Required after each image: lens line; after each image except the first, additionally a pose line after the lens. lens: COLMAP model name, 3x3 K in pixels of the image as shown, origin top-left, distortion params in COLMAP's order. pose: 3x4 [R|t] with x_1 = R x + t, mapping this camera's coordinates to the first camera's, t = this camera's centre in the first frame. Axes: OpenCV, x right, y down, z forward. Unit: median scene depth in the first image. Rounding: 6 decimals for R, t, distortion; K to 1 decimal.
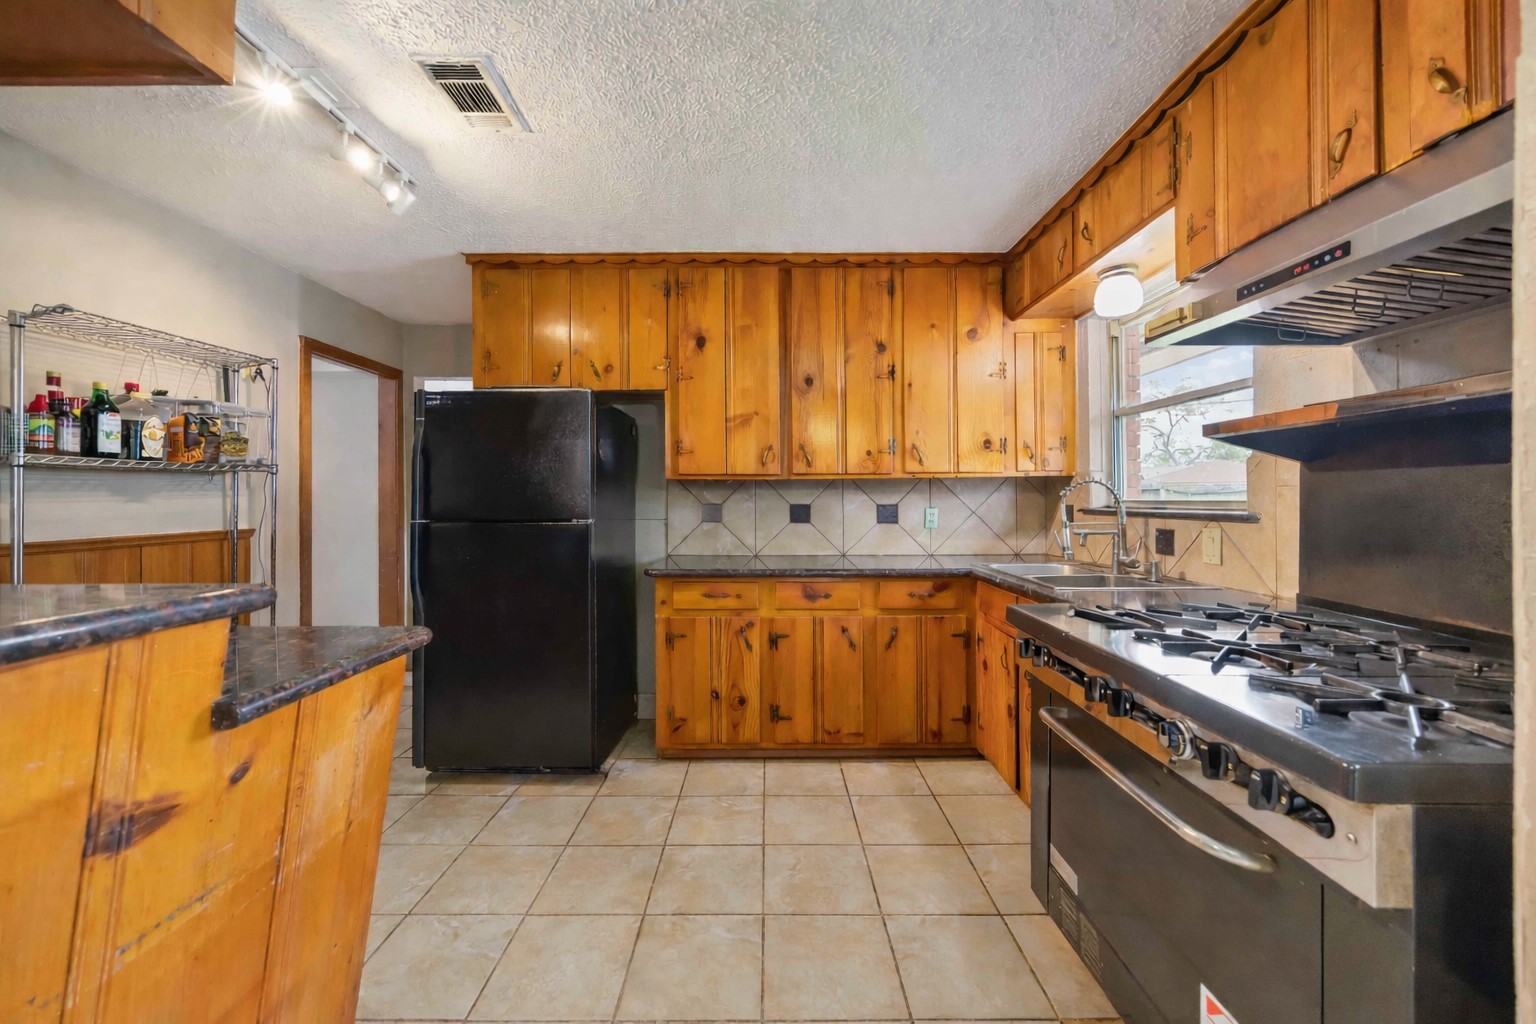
lens RADIAL K [[590.5, 0, 772.5], [0, 590.5, 503.1], [0, 0, 1]] dist [0.002918, 0.000064]
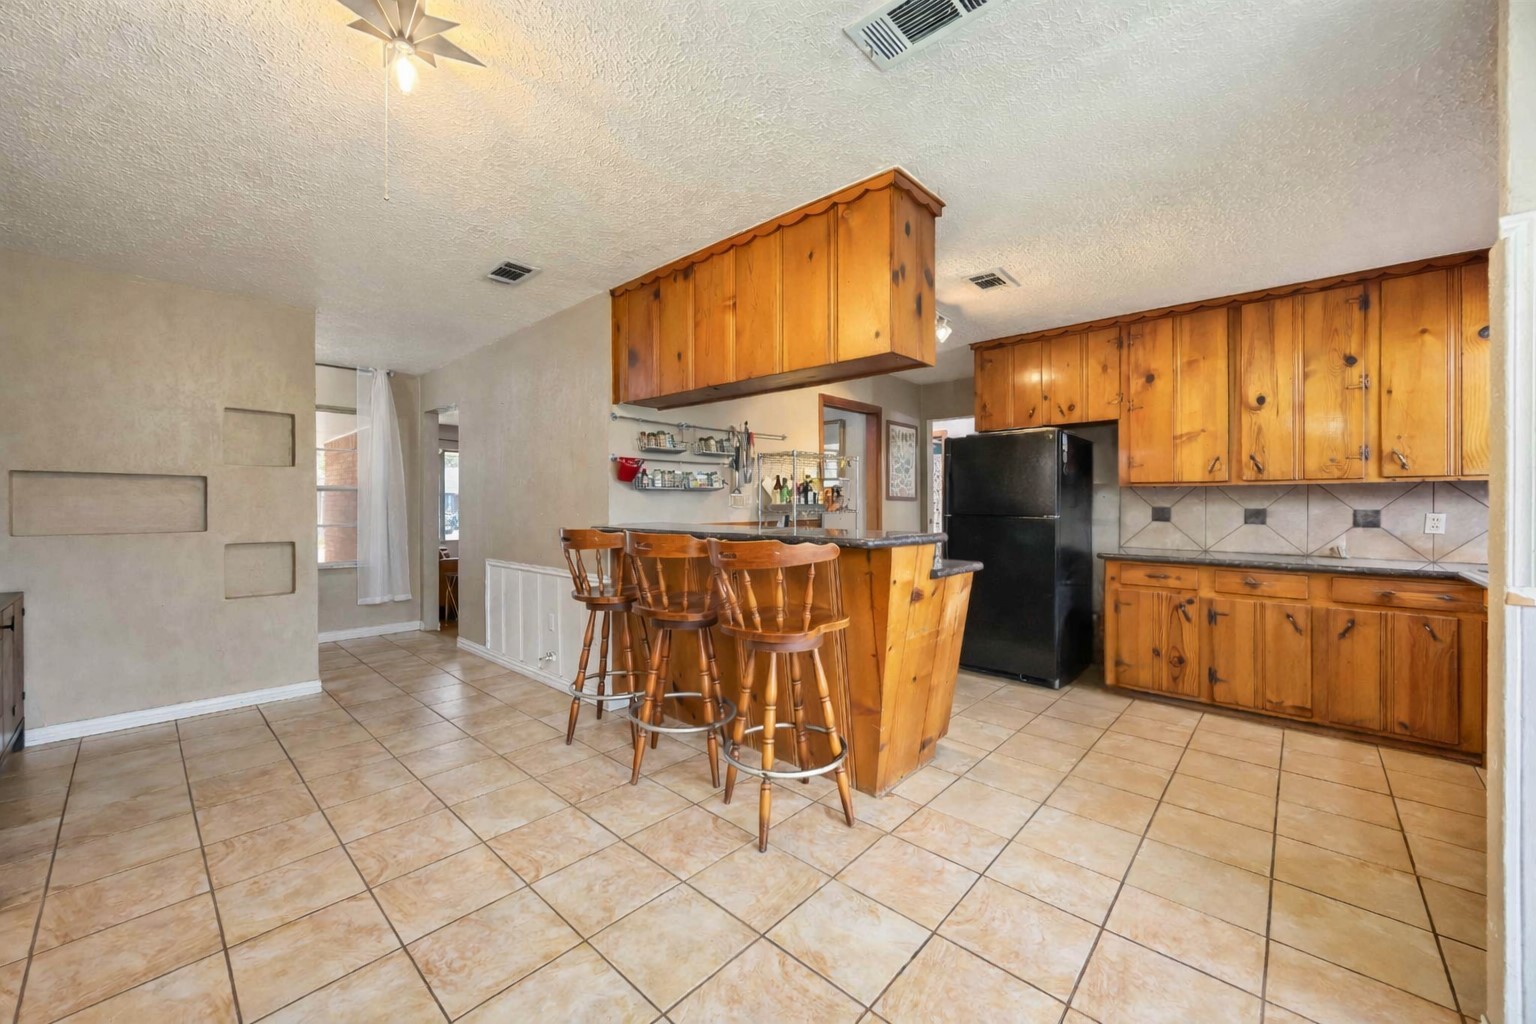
lens RADIAL K [[590.5, 0, 765.3], [0, 590.5, 507.0], [0, 0, 1]] dist [0.002918, 0.000064]
pose [[0.730206, 0.010171, -0.683151, 0.149770], [-0.005734, 0.999945, 0.008759, -0.002808], [0.683203, -0.002479, 0.730224, -0.506493]]
